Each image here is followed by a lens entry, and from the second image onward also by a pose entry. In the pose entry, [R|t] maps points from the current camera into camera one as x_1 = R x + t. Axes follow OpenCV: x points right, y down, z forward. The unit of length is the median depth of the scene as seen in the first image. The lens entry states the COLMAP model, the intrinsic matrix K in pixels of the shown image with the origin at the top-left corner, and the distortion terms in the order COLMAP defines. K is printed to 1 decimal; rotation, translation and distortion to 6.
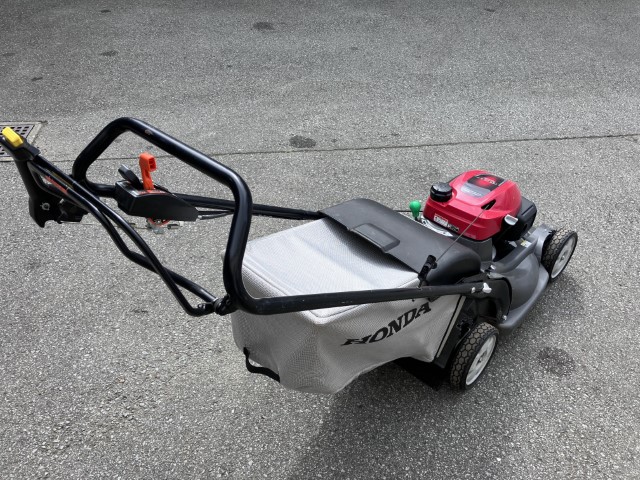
lens RADIAL K [[528.6, 0, 315.1], [0, 528.6, 238.8], [0, 0, 1]] dist [0.009184, 0.003556]
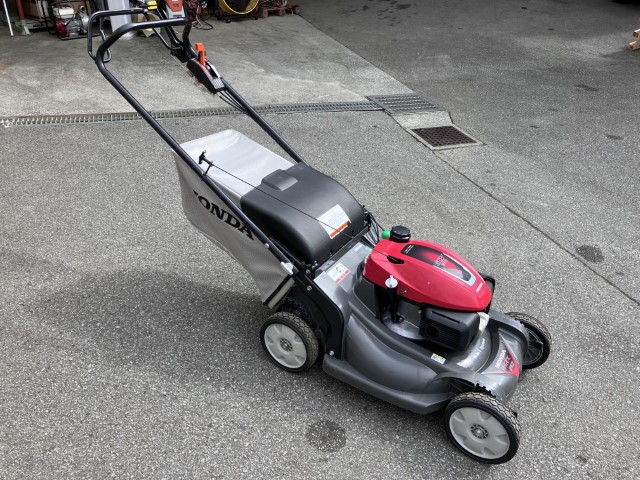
lens RADIAL K [[528.6, 0, 315.1], [0, 528.6, 238.8], [0, 0, 1]] dist [0.009184, 0.003556]
pose [[0.193700, 0.490790, -0.849474, 0.631986], [-0.635974, 0.722115, 0.272190, -0.149432], [0.747006, 0.487520, 0.452003, 0.240903]]
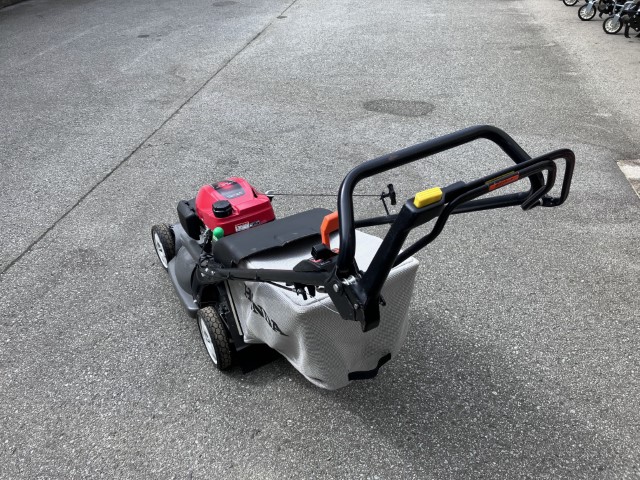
lens RADIAL K [[528.6, 0, 315.1], [0, 528.6, 238.8], [0, 0, 1]] dist [0.009184, 0.003556]
pose [[0.292053, -0.553022, 0.780302, -0.343340], [0.635005, 0.722214, 0.274182, -0.128385], [-0.715174, 0.415420, 0.562097, 0.159785]]
